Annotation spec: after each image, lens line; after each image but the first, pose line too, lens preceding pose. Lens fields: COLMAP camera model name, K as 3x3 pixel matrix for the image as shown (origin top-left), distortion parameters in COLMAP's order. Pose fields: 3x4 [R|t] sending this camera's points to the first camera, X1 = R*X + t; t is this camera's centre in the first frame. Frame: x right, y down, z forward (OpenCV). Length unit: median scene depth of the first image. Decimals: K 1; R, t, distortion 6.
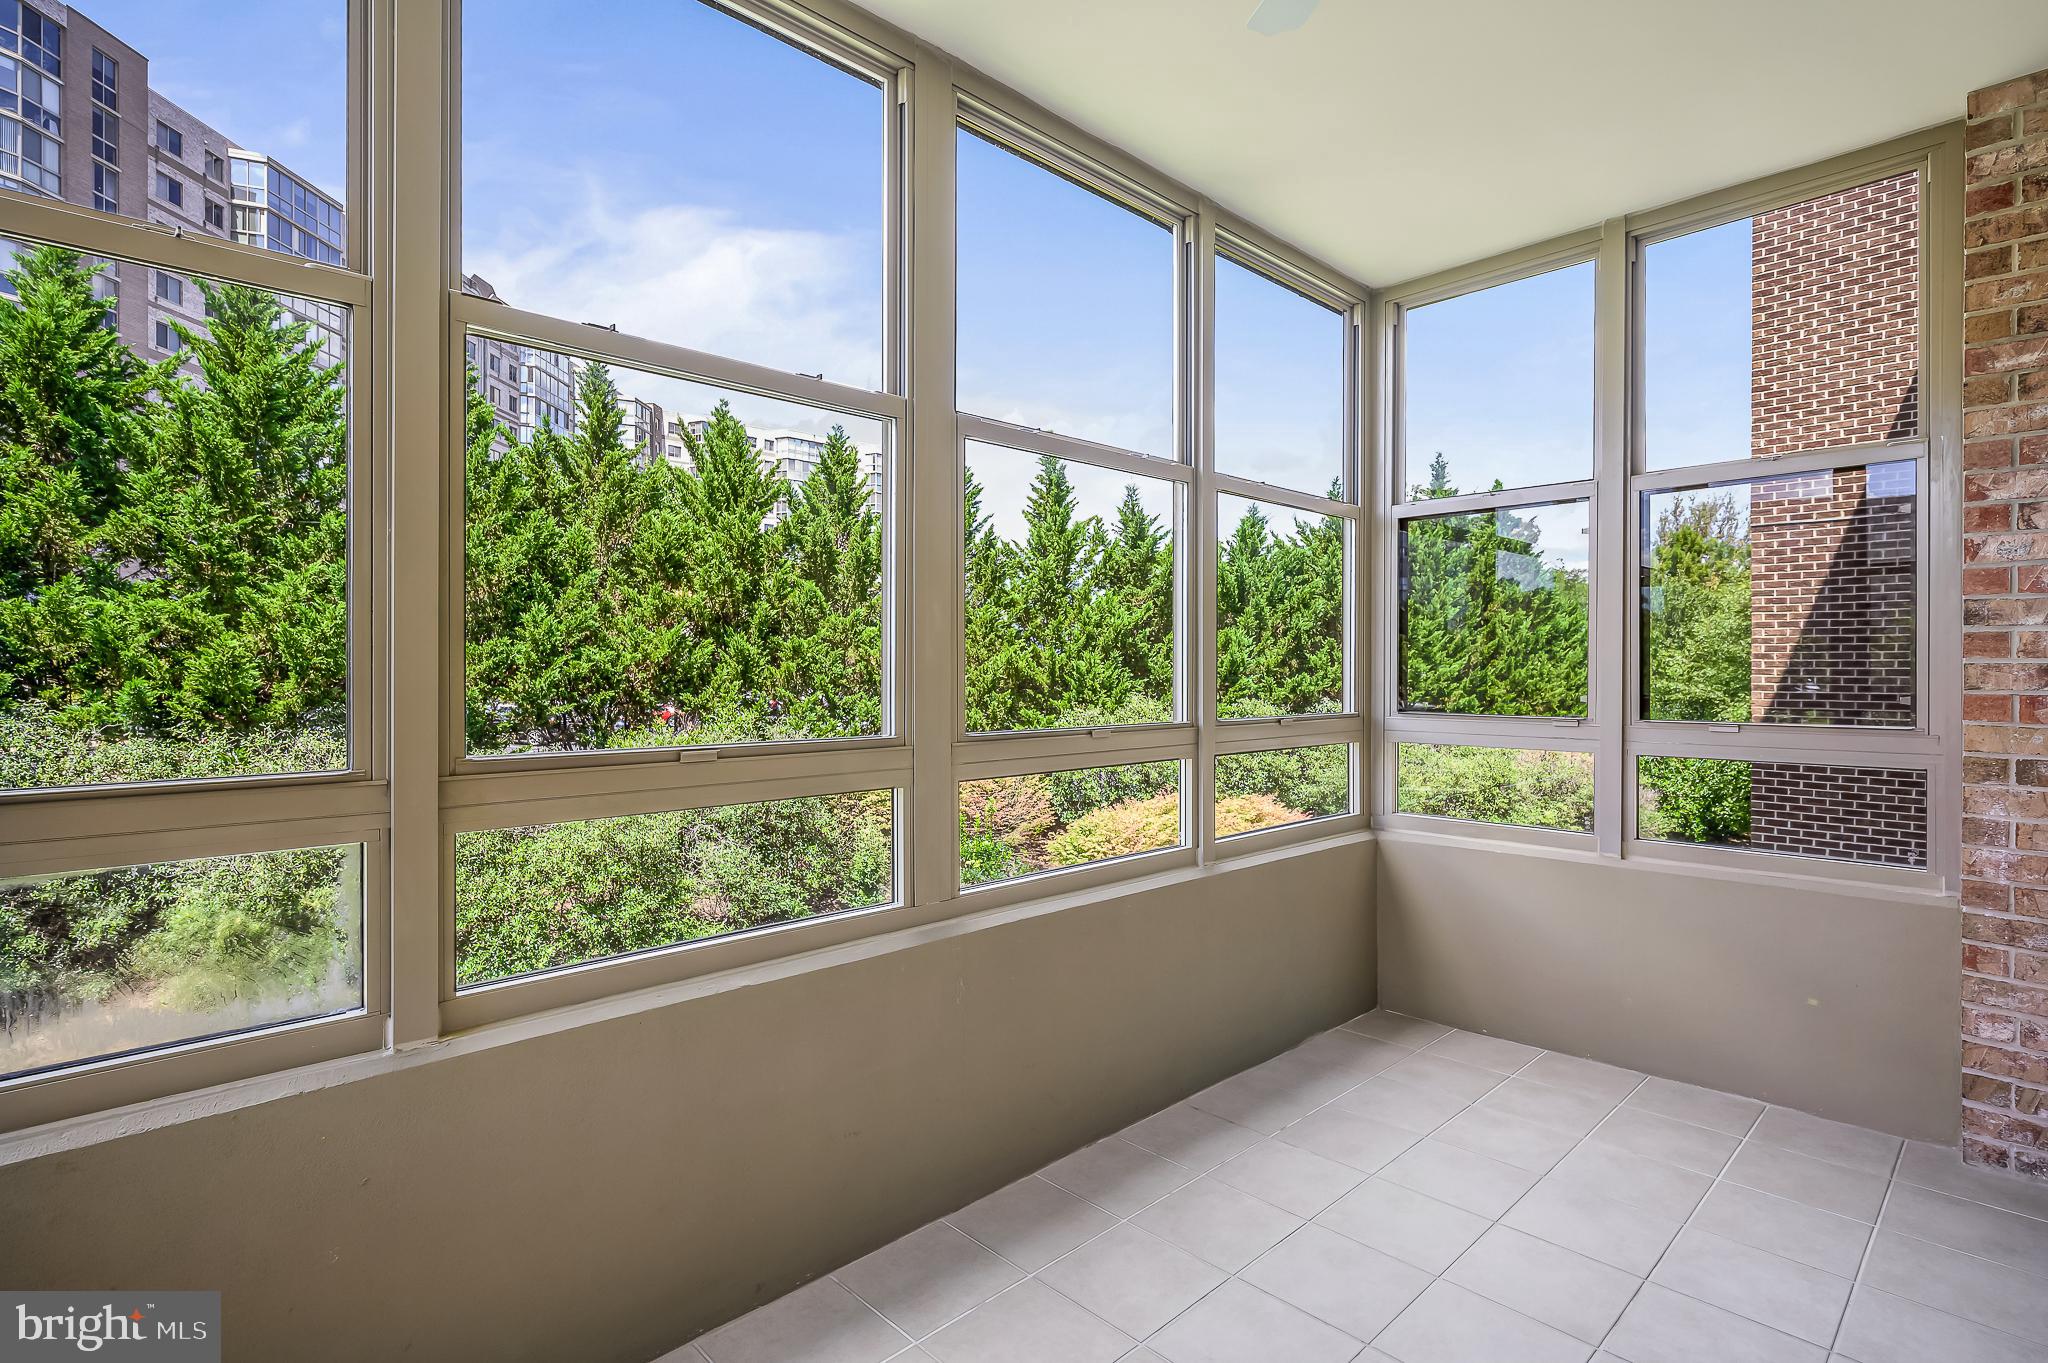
lens RADIAL K [[995.1, 0, 1032.8], [0, 995.1, 669.6], [0, 0, 1]] dist [0.006774, -0.003465]
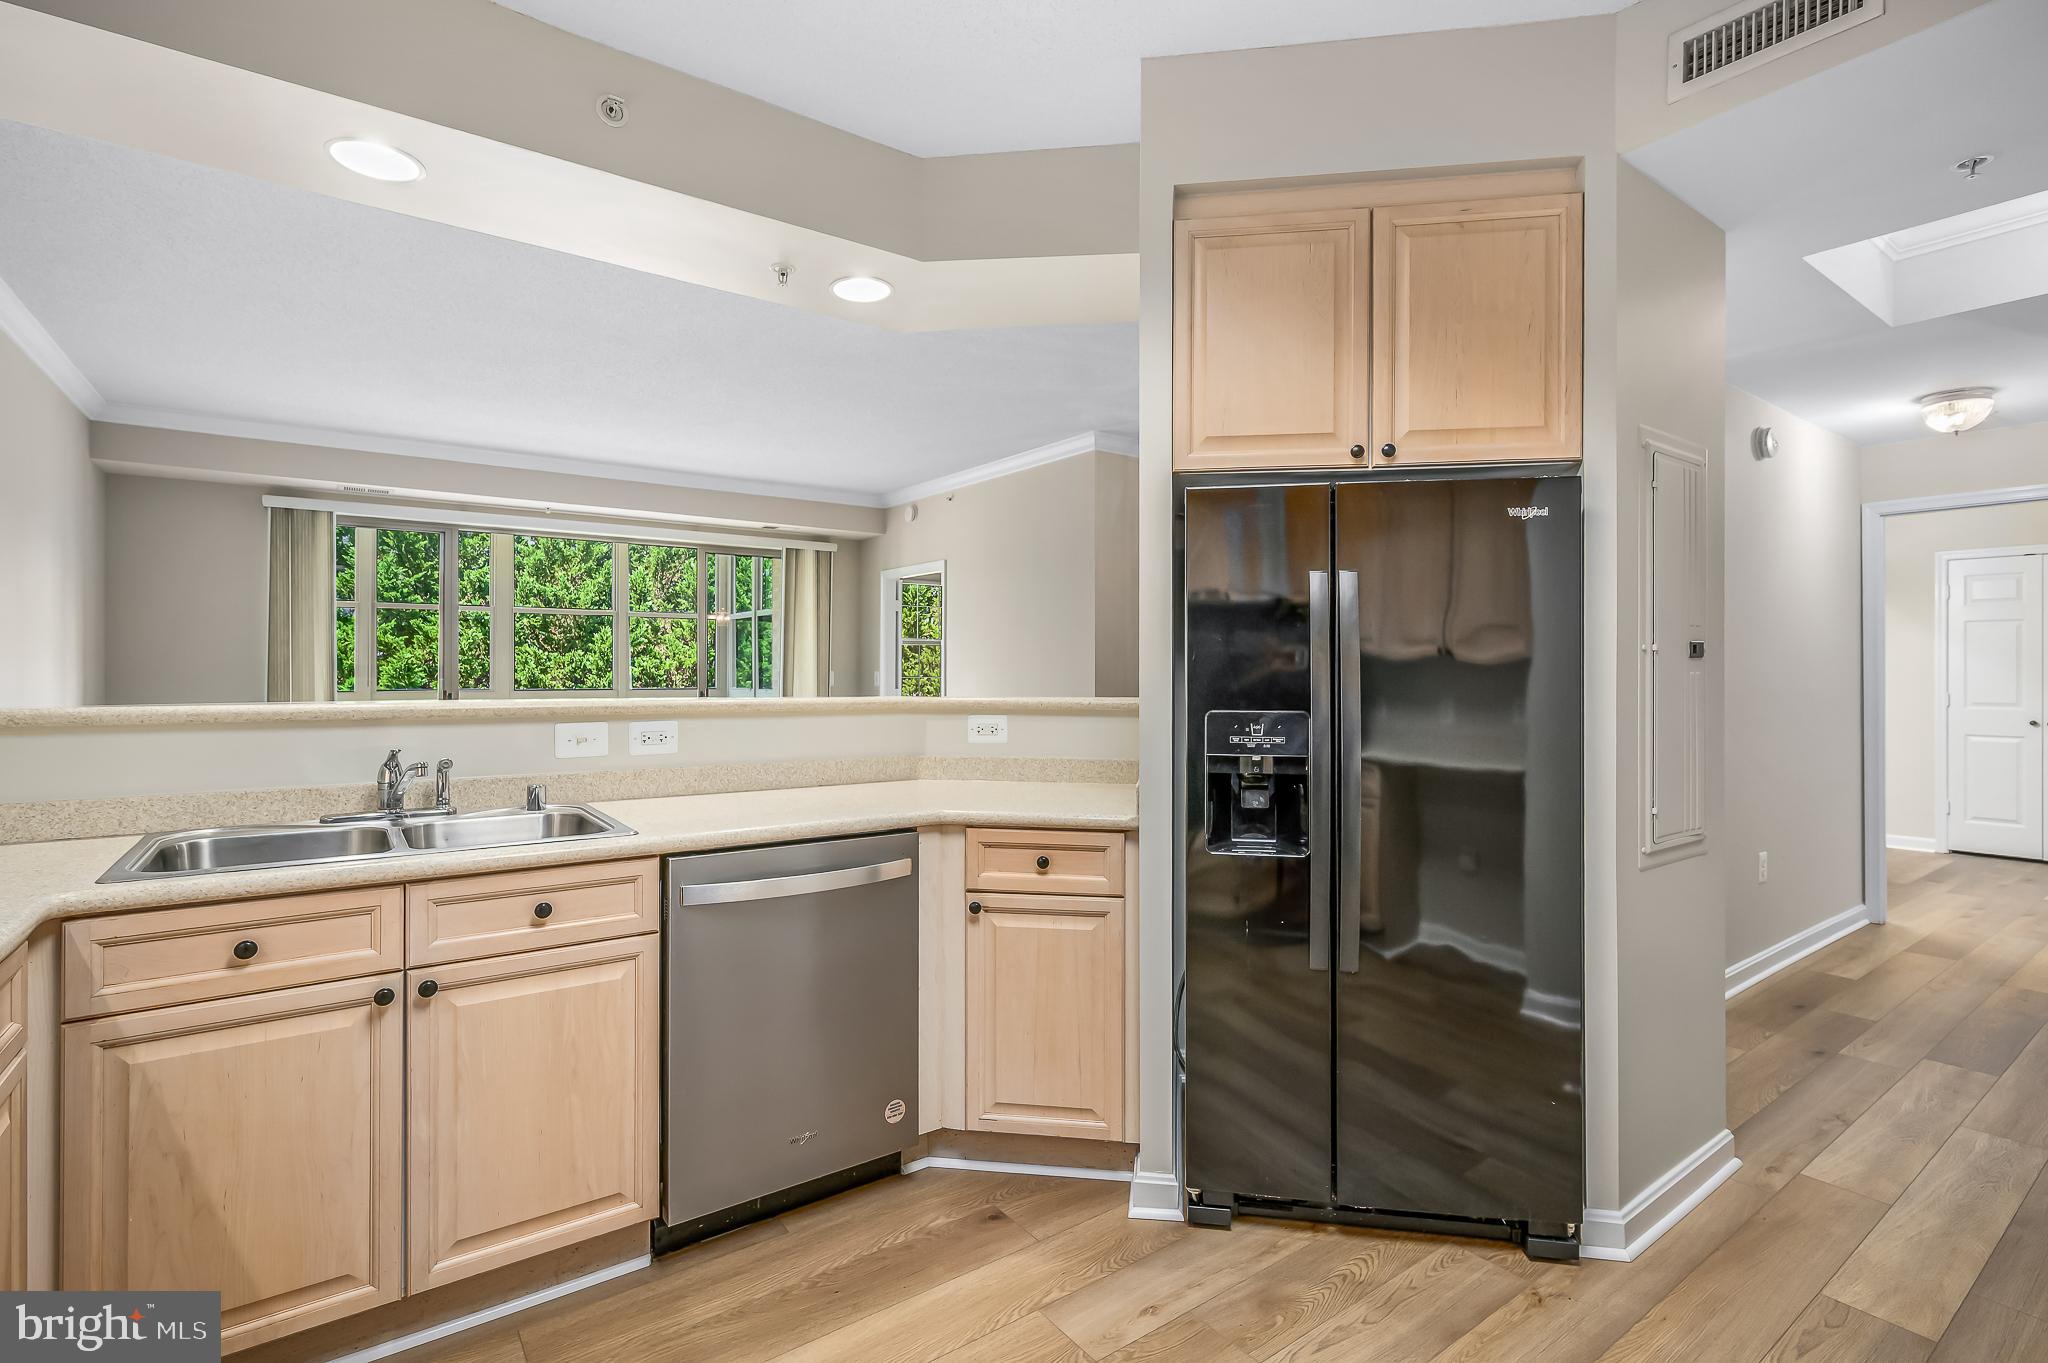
lens RADIAL K [[953.5, 0, 1018.6], [0, 953.5, 674.6], [0, 0, 1]] dist [-0.002263, -0.002411]
pose [[0.990053, -0.001548, -0.140687, 0.291392], [0.001139, 0.999995, -0.002990, 0.007624], [0.140691, 0.002800, 0.990050, -0.281733]]
